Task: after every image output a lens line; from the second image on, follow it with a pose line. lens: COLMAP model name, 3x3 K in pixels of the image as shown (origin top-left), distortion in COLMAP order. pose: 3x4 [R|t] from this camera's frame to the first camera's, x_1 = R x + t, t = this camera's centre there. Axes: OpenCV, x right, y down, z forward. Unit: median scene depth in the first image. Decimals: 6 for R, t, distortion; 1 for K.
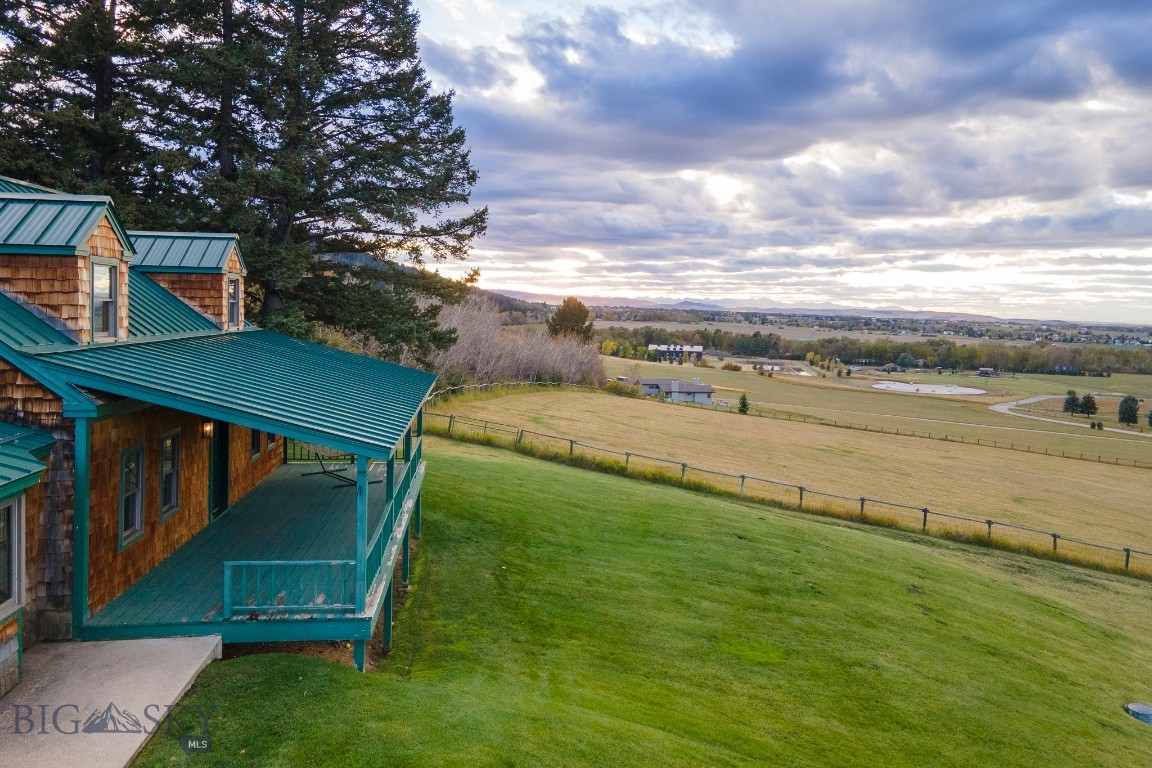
lens RADIAL K [[831.2, 0, 574.5], [0, 831.2, 336.5], [0, 0, 1]] dist [0.012686, 0.062908]
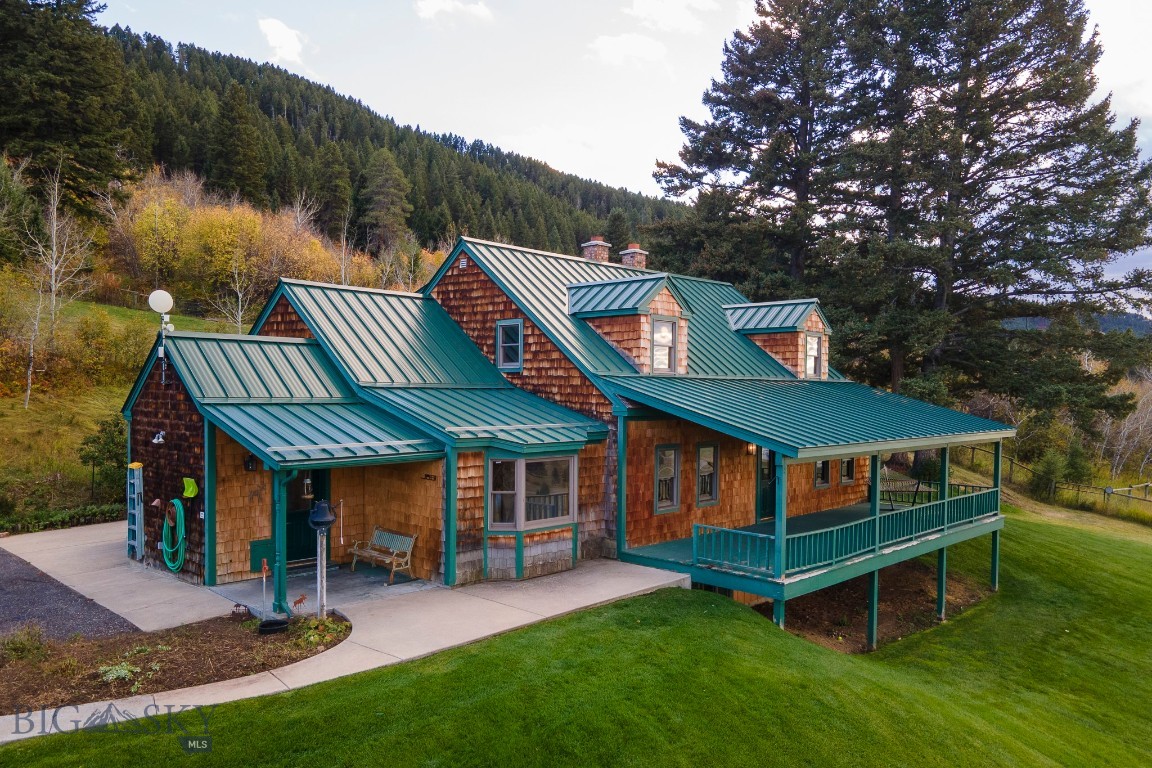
lens RADIAL K [[844.0, 0, 599.0], [0, 844.0, 430.9], [0, 0, 1]] dist [0.043919, -0.000779]
pose [[0.649722, 0.020540, -0.759895, 0.409447], [-0.021976, 0.999725, 0.008233, 0.081446], [0.759855, 0.011351, 0.649994, -0.024579]]
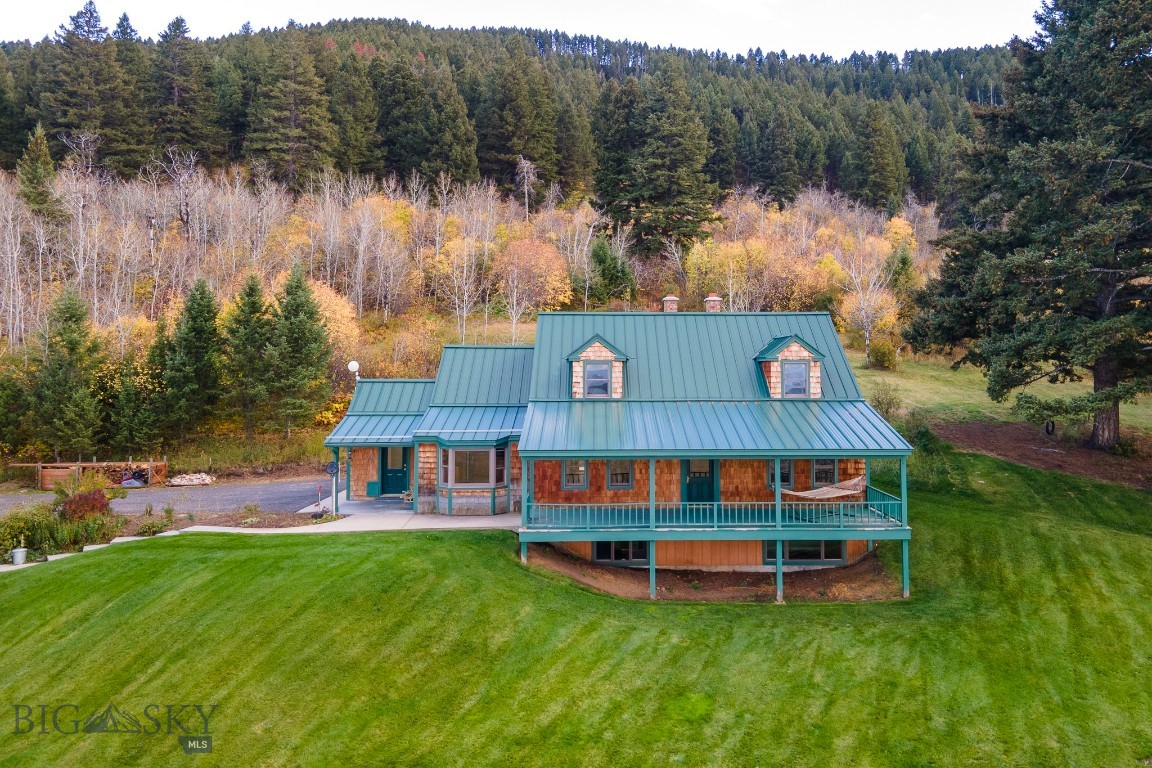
lens RADIAL K [[831.2, 0, 574.5], [0, 831.2, 336.5], [0, 0, 1]] dist [0.012686, 0.062908]
pose [[-0.075833, -0.068249, -0.994782, 1.476083], [-0.034383, 0.997240, -0.065797, -0.016409], [0.996528, 0.029214, -0.077970, 1.044709]]
